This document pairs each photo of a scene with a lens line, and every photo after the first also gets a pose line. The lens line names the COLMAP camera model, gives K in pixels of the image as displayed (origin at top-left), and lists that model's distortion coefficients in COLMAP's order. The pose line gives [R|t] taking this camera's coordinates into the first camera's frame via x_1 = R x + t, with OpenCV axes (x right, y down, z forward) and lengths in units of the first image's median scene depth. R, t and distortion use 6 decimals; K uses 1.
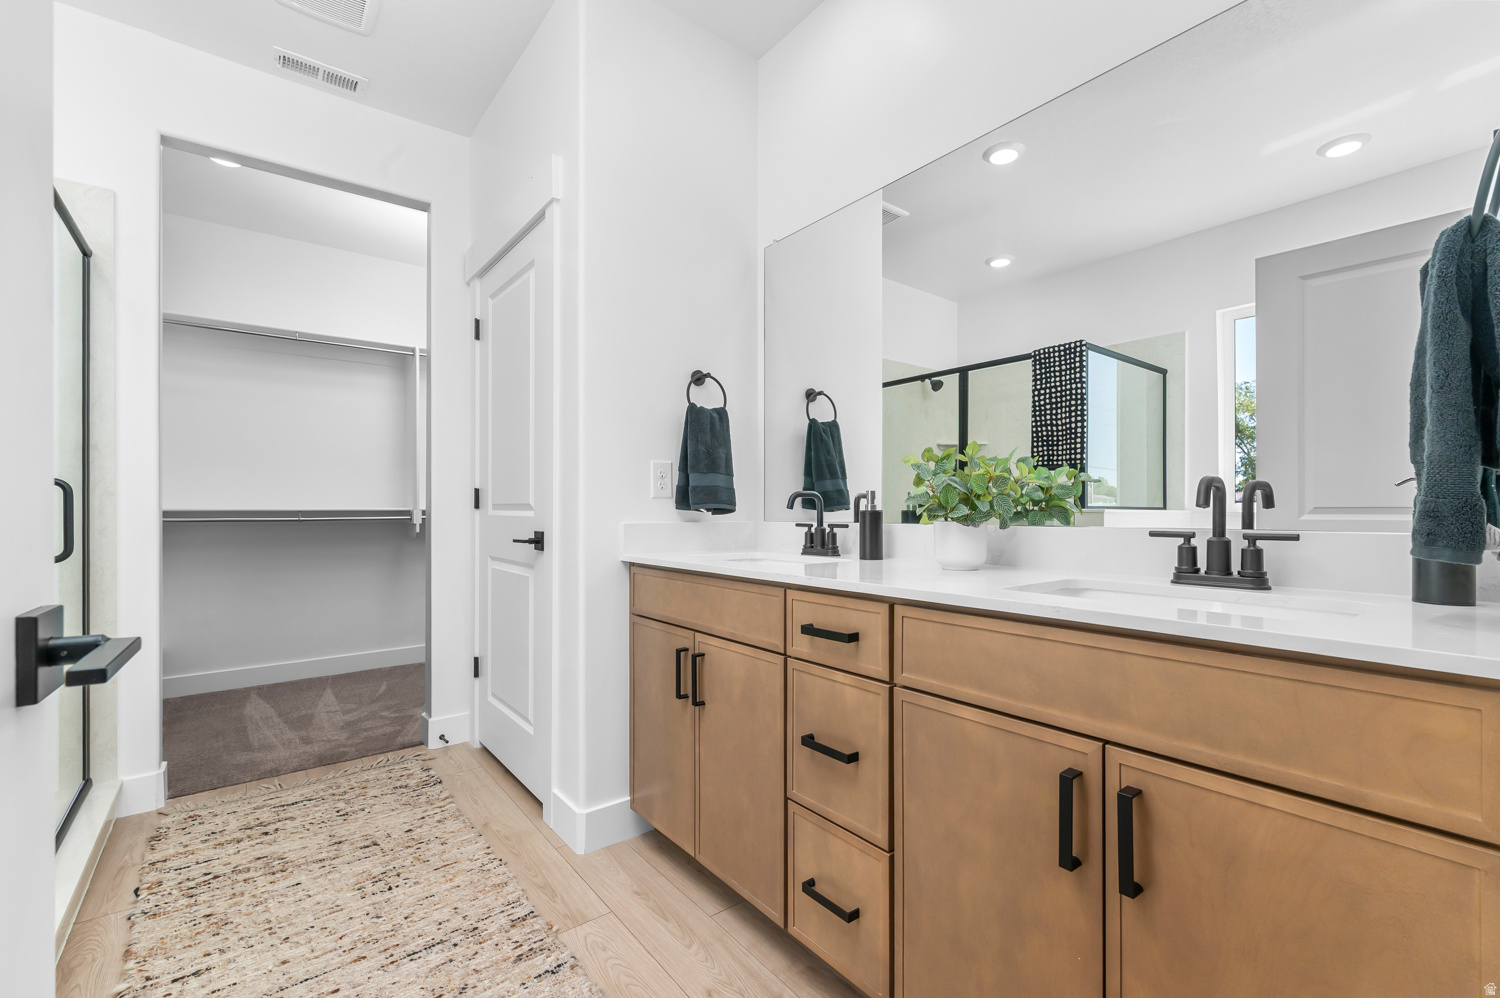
lens RADIAL K [[641.8, 0, 756.8], [0, 641.8, 508.9], [0, 0, 1]] dist [0.000773, 0.000529]
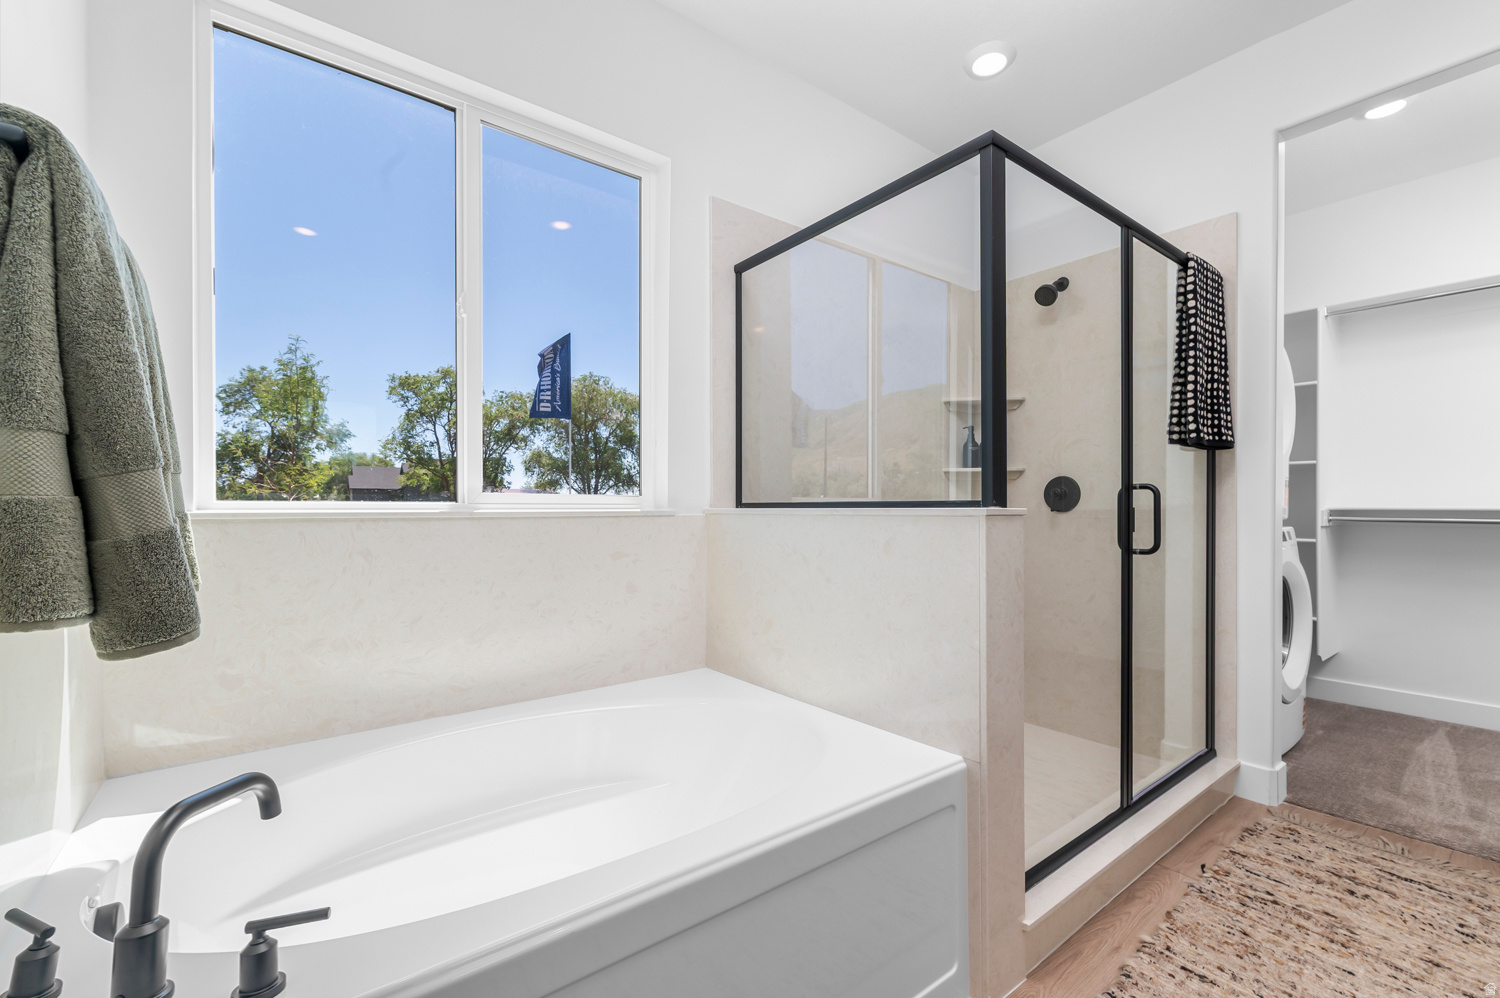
lens RADIAL K [[641.8, 0, 756.8], [0, 641.8, 508.9], [0, 0, 1]] dist [0.000773, 0.000529]
pose [[-0.007757, 0.005081, -0.999957, 0.083941], [-0.000212, 0.999987, 0.005082, -0.001499], [0.999970, 0.000251, -0.007756, 0.233130]]
